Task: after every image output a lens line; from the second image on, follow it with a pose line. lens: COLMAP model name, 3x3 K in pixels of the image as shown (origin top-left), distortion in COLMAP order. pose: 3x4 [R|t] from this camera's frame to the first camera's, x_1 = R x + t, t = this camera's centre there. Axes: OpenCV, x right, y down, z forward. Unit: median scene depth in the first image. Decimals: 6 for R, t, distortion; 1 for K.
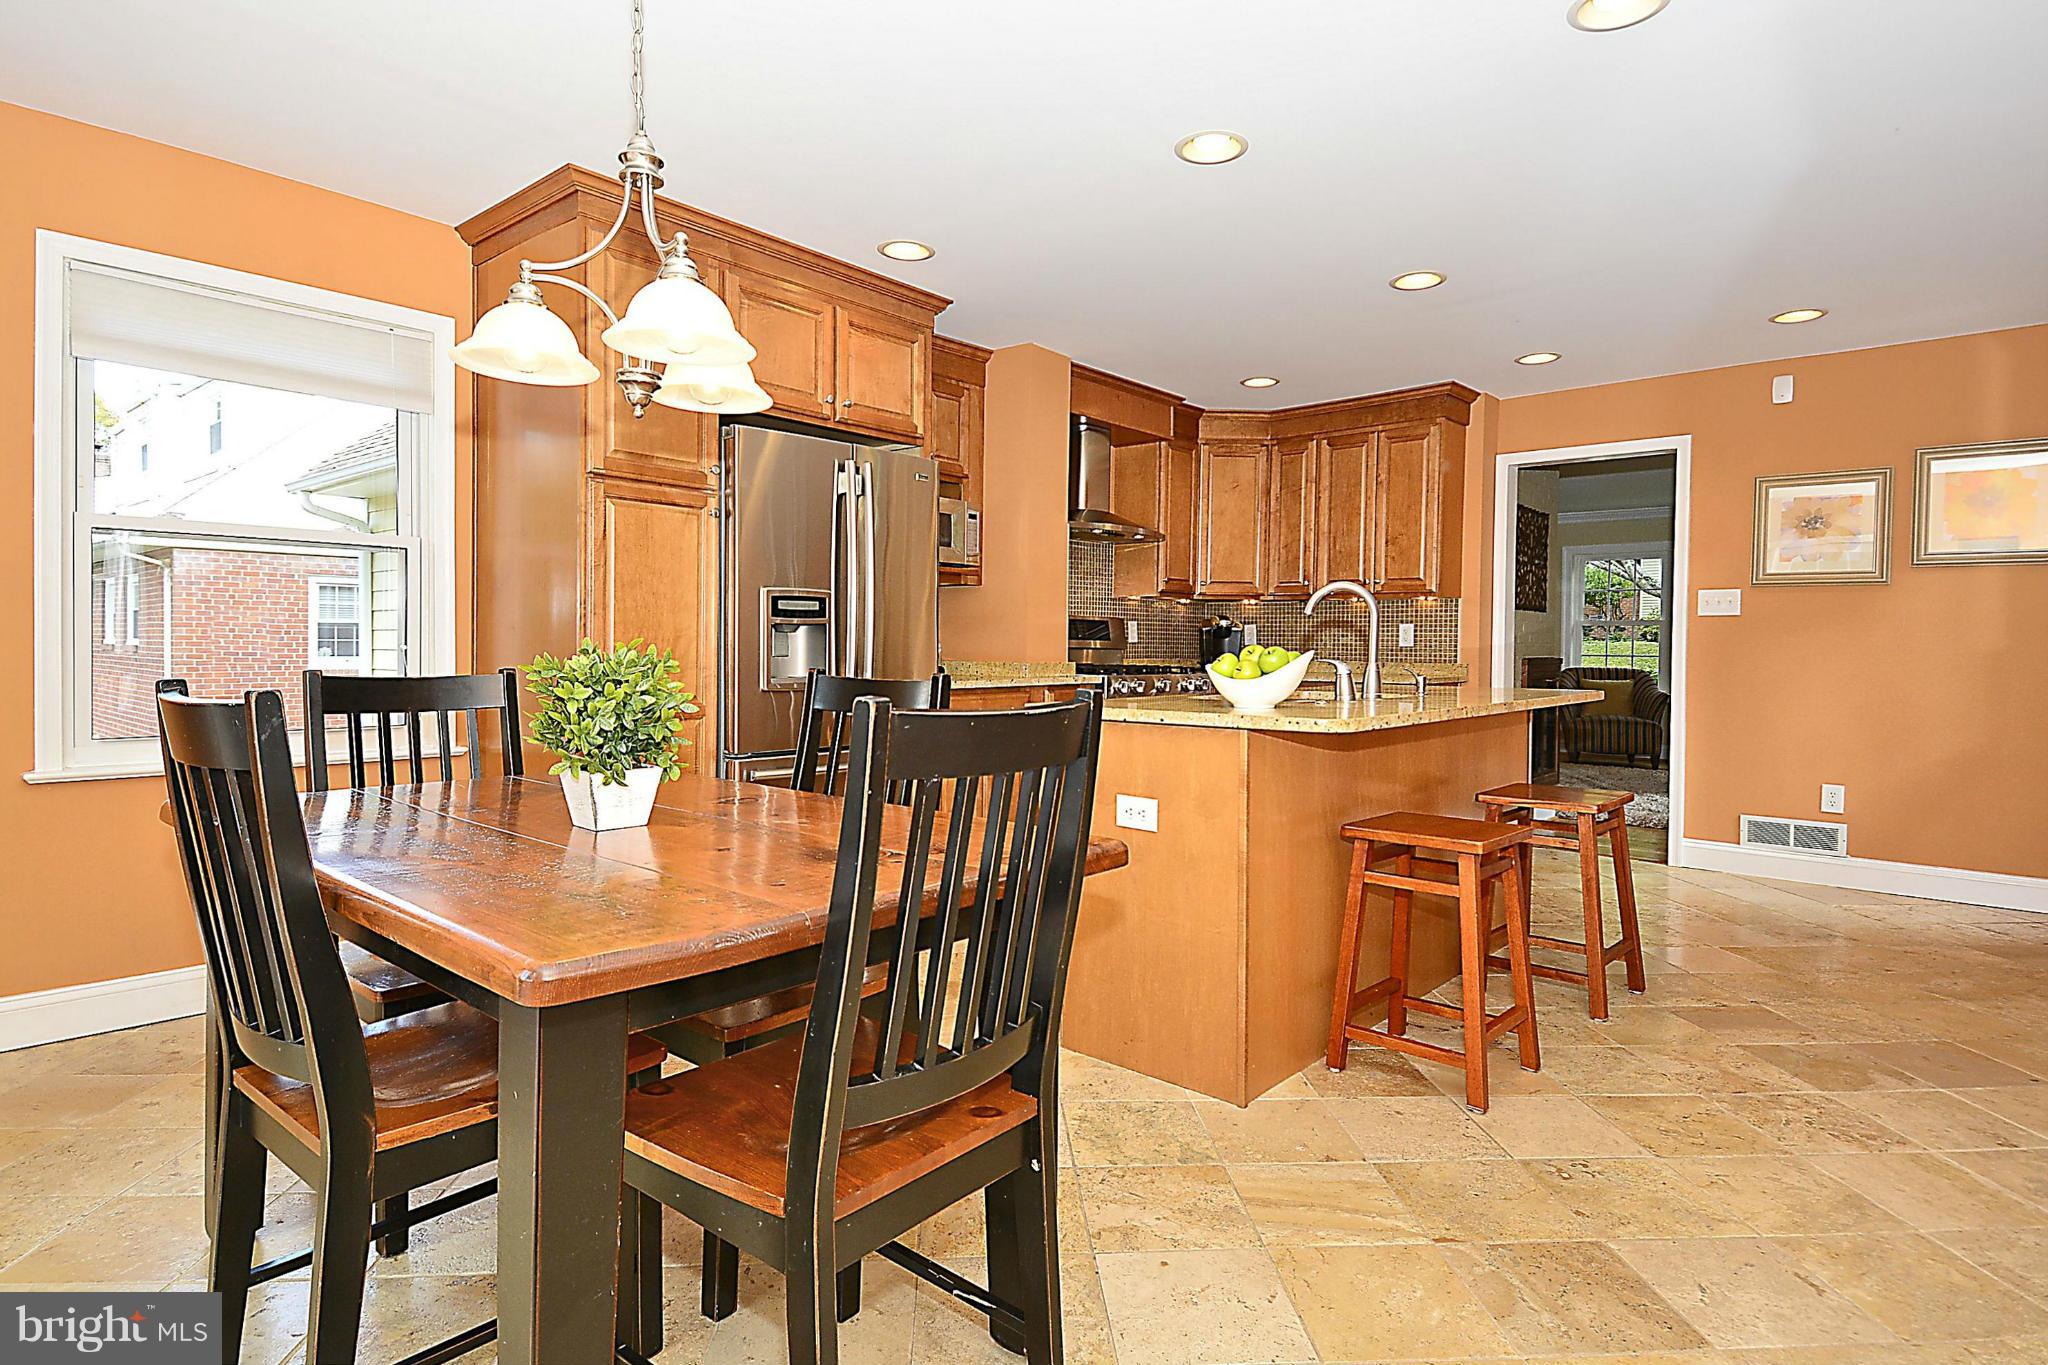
lens RADIAL K [[1120.1, 0, 1021.3], [0, 1120.1, 680.2], [0, 0, 1]] dist [0.018271, -0.010074]
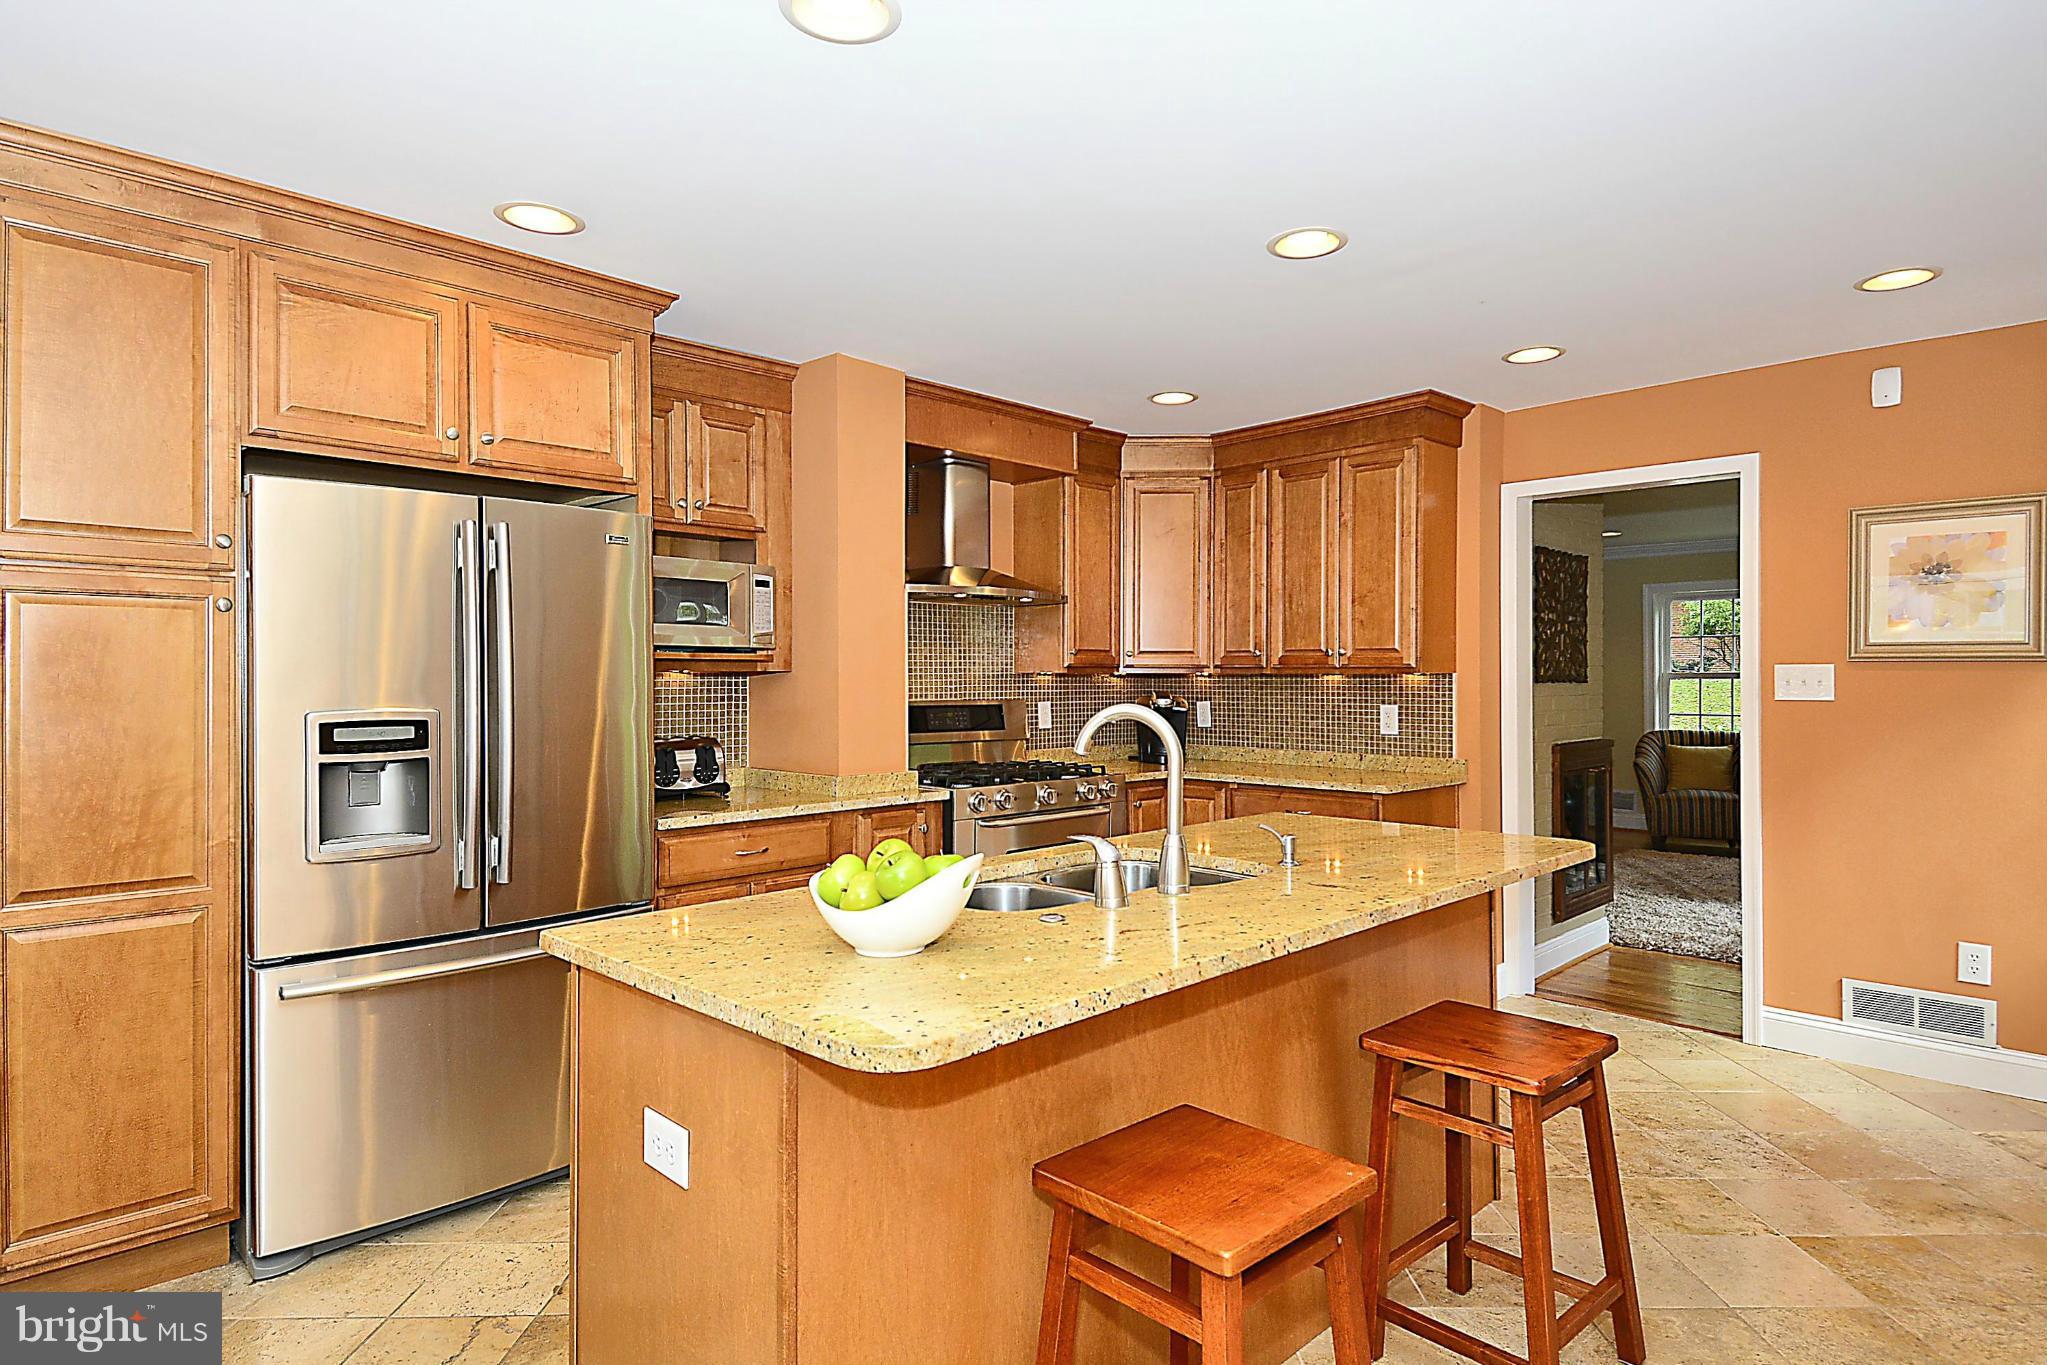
lens RADIAL K [[1119.5, 0, 1069.3], [0, 1119.5, 679.0], [0, 0, 1]] dist [0.018271, -0.010074]
pose [[0.997719, -0.009768, -0.066787, 0.196748], [0.008242, 0.999700, -0.023079, -0.058587], [0.066992, 0.022476, 0.997500, 0.246145]]
